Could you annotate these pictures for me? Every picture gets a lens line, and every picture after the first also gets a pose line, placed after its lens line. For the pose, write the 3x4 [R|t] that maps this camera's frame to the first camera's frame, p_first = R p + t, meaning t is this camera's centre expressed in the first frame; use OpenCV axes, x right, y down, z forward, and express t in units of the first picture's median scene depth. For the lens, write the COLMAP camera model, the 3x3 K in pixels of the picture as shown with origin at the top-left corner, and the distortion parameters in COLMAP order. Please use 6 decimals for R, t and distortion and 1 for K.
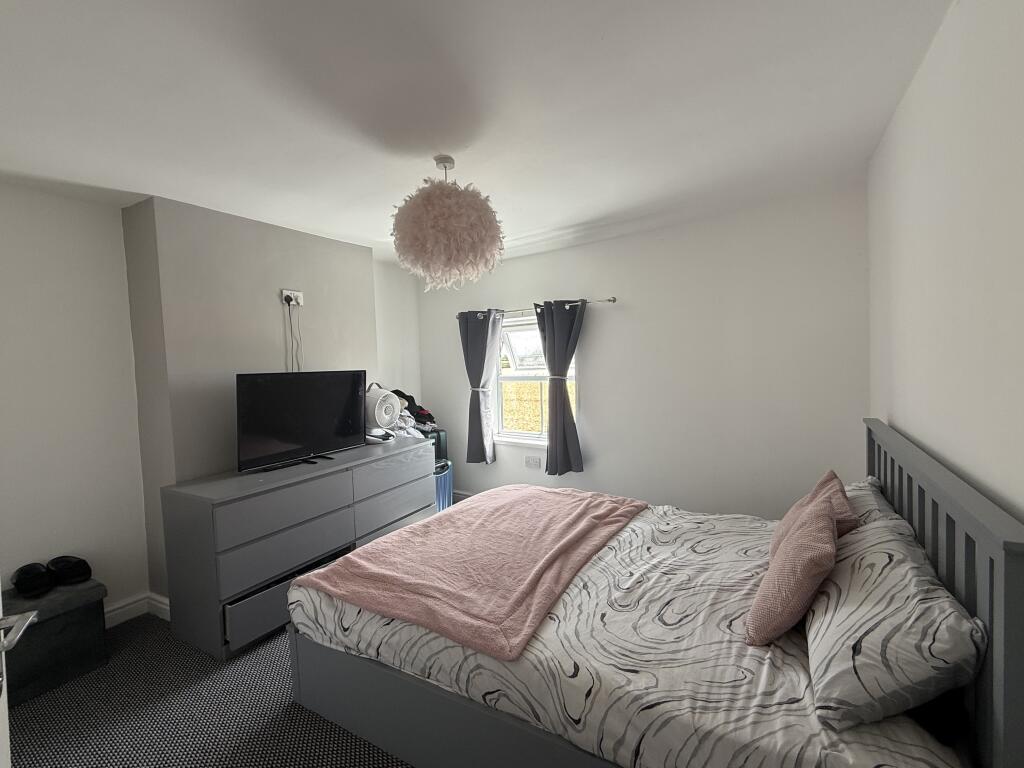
lens RADIAL K [[468.4, 0, 513.0], [0, 468.4, 382.2], [0, 0, 1]] dist [-0.000153, 0.000230]
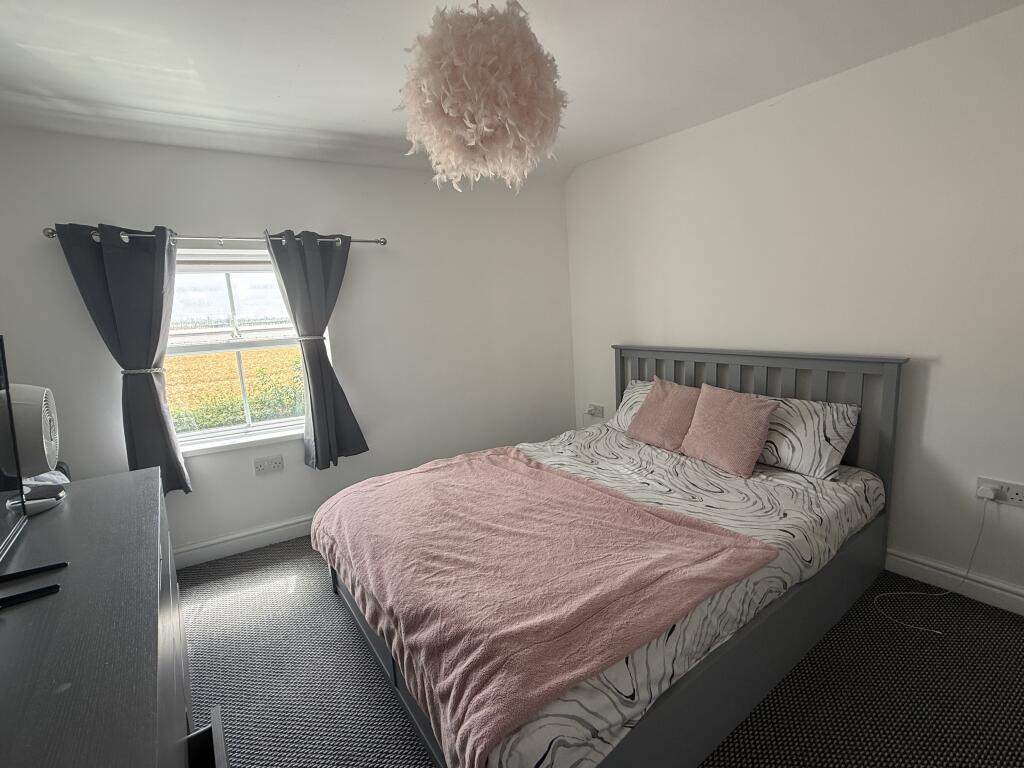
lens RADIAL K [[468.4, 0, 512.9], [0, 468.4, 380.5], [0, 0, 1]] dist [-0.000153, 0.000230]
pose [[0.401037, -0.127255, 0.907180, -0.946653], [0.080764, 0.991360, 0.103360, 0.009993], [-0.912495, 0.031816, 0.407850, 0.857347]]
